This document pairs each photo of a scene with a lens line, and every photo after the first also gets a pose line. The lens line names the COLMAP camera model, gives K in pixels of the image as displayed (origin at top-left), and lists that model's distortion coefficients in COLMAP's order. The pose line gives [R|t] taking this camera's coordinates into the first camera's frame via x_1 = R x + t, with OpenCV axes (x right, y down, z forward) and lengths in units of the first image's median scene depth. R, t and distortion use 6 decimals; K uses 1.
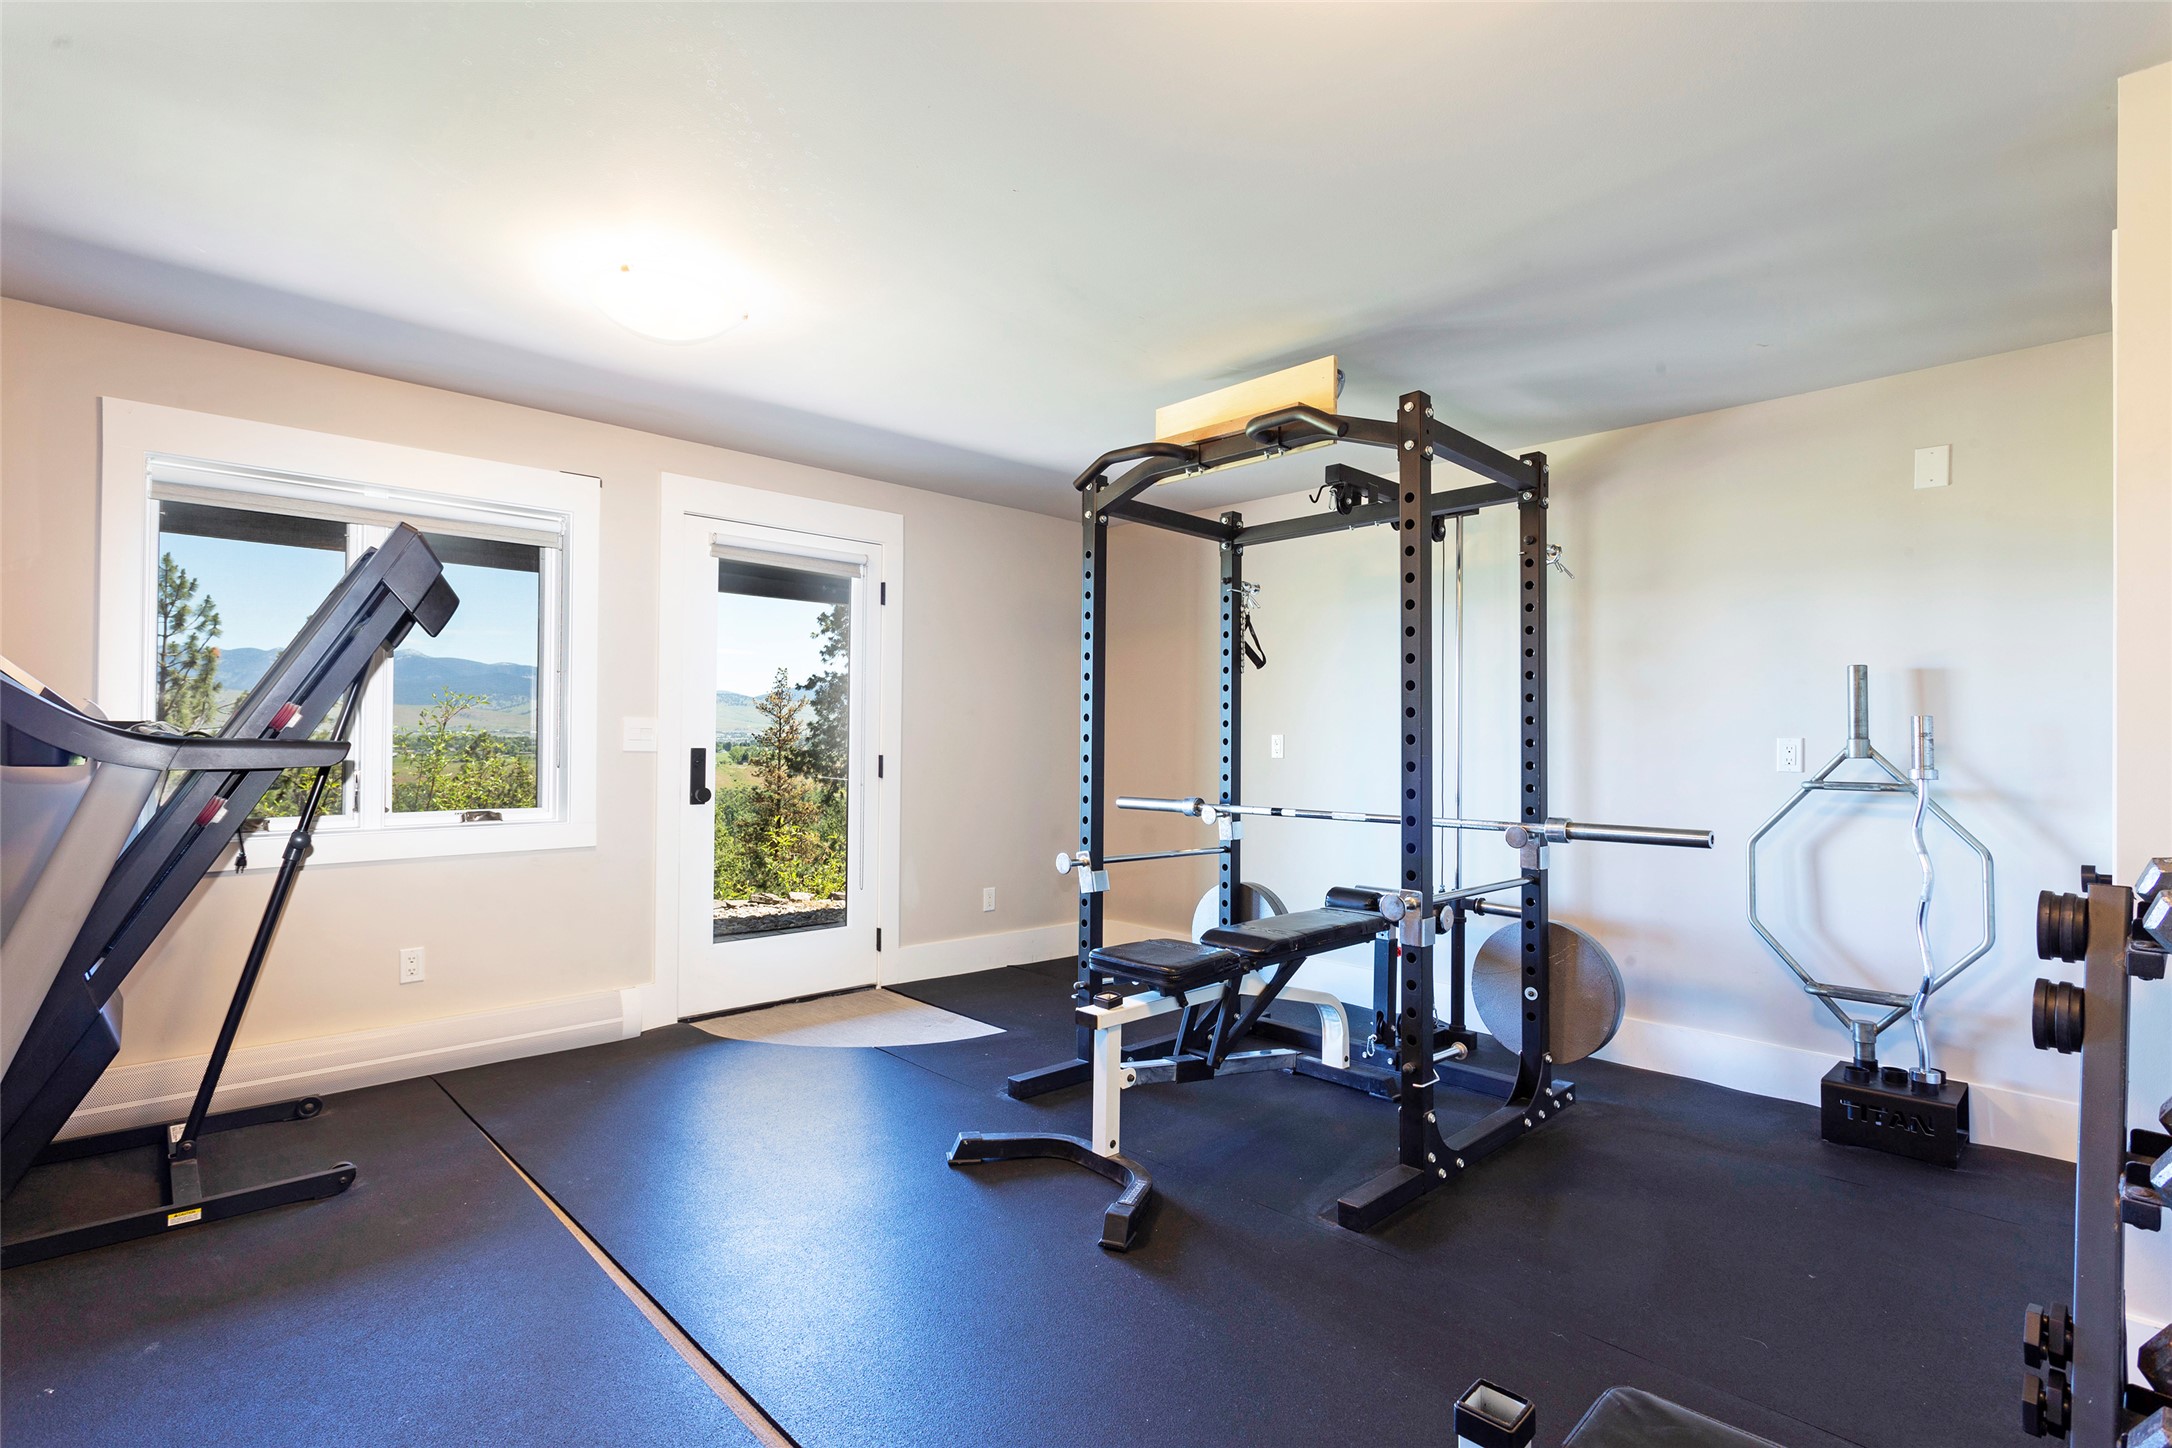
lens RADIAL K [[1034.3, 0, 1085.9], [0, 1034.3, 740.7], [0, 0, 1]] dist [-0.001623, -0.000320]
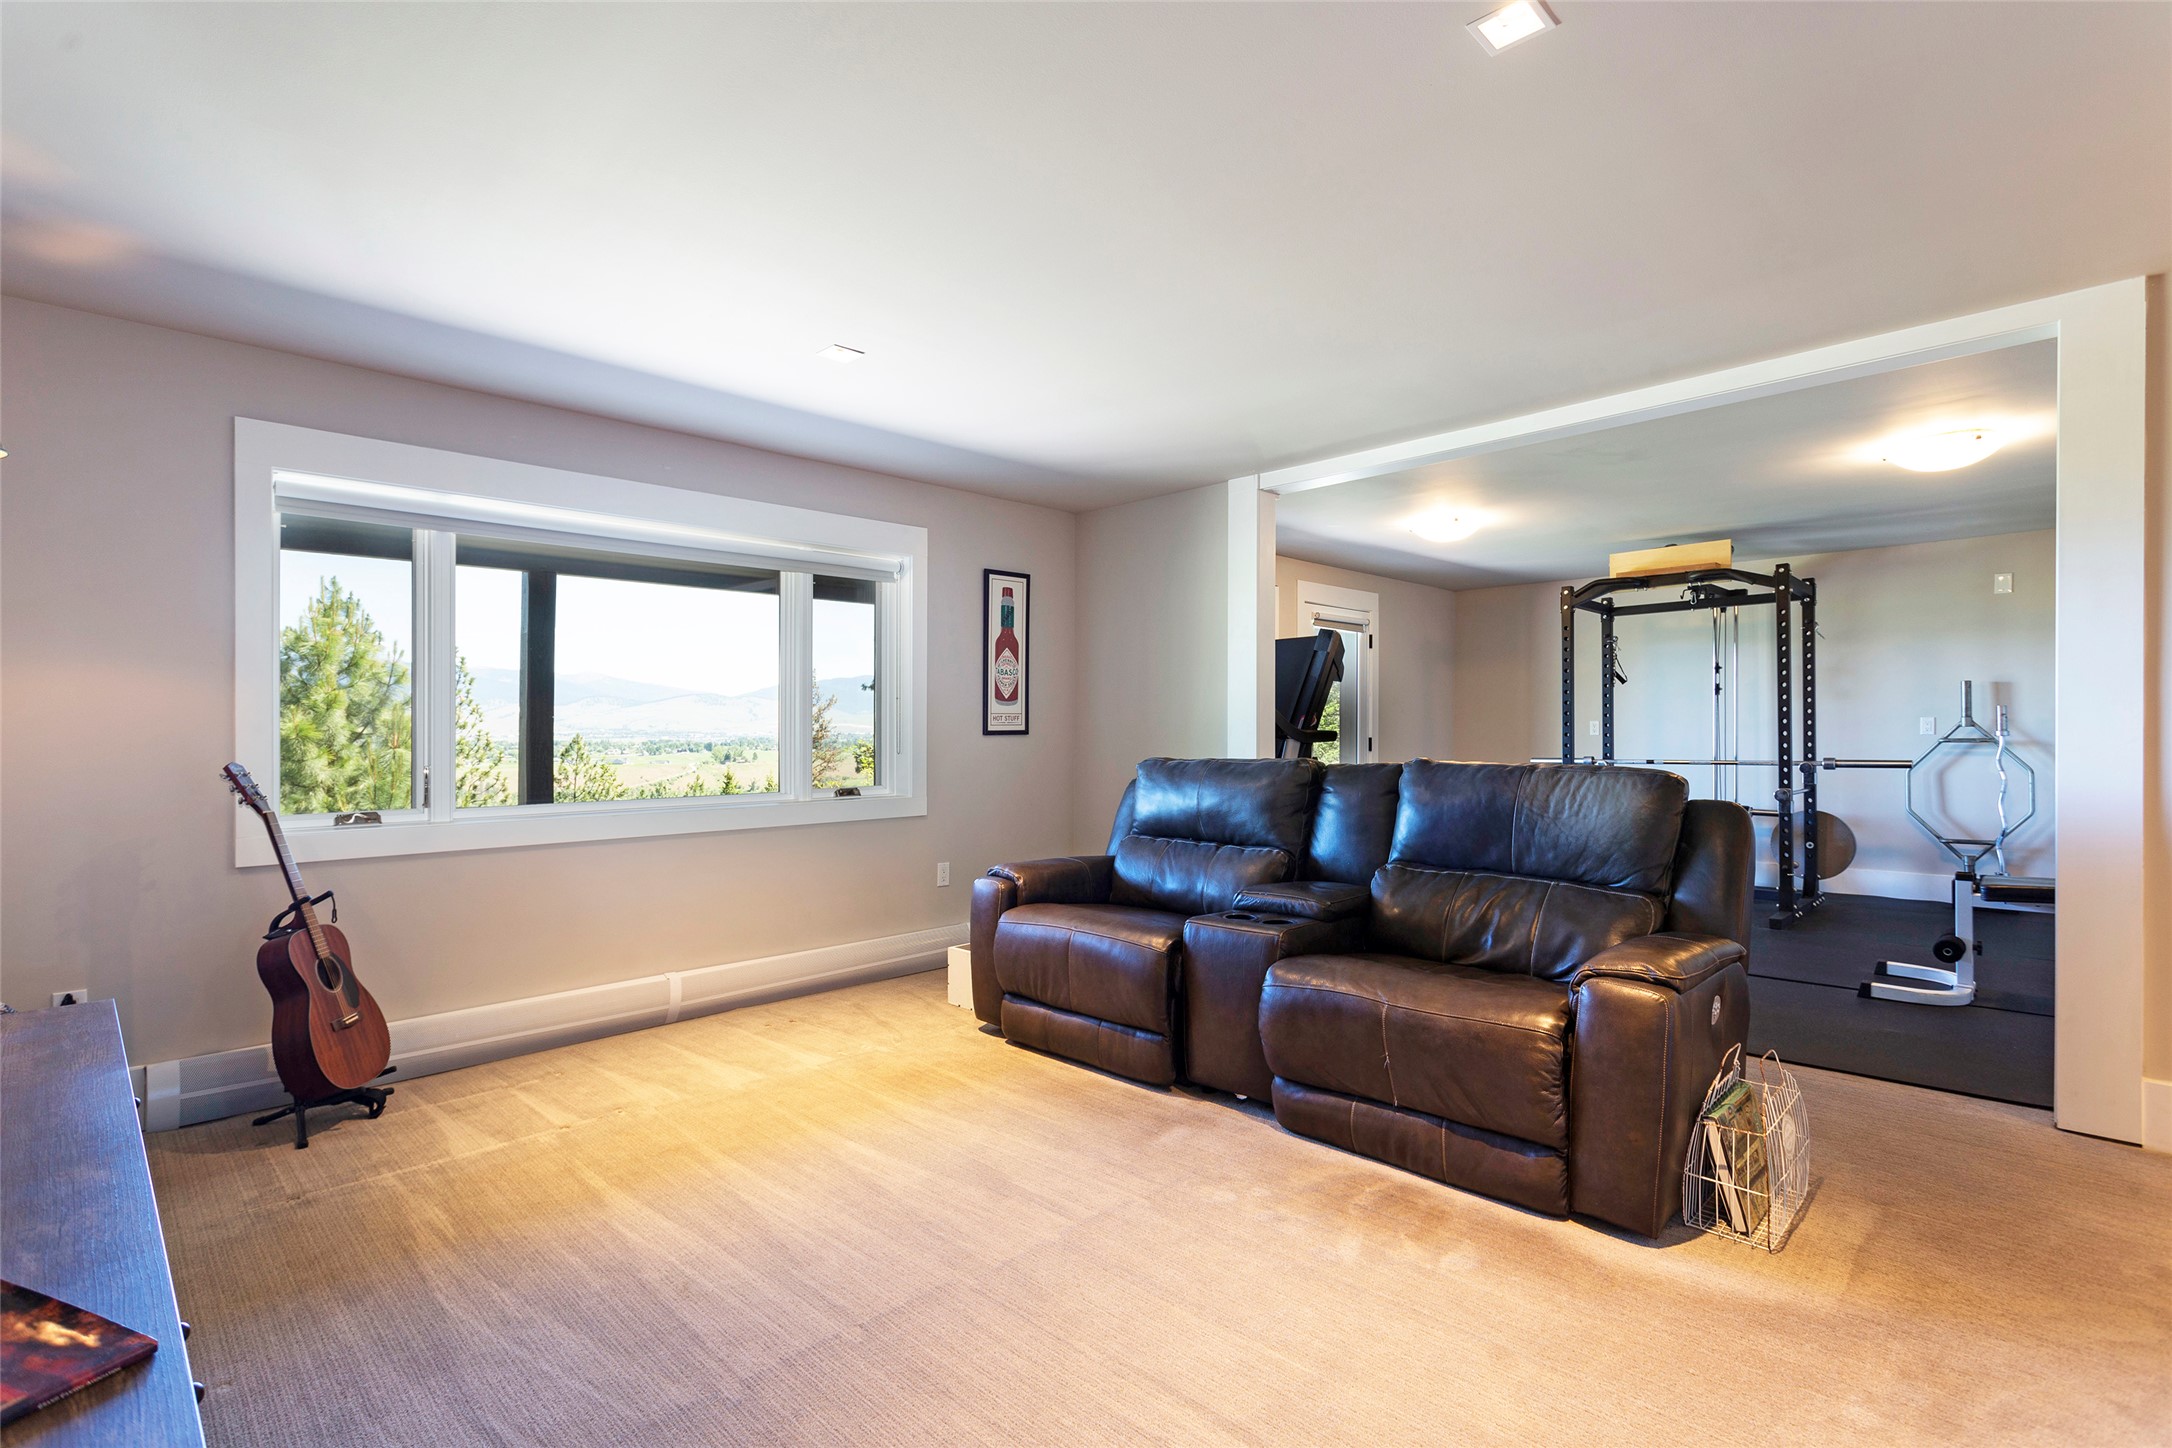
lens RADIAL K [[1069.5, 0, 1089.7], [0, 1069.5, 765.7], [0, 0, 1]] dist [0.019686, -0.000177]
pose [[0.998333, -0.020512, 0.053943, -1.077016], [0.018905, 0.999367, 0.030130, -0.002943], [-0.054527, -0.029060, 0.998089, -1.021523]]
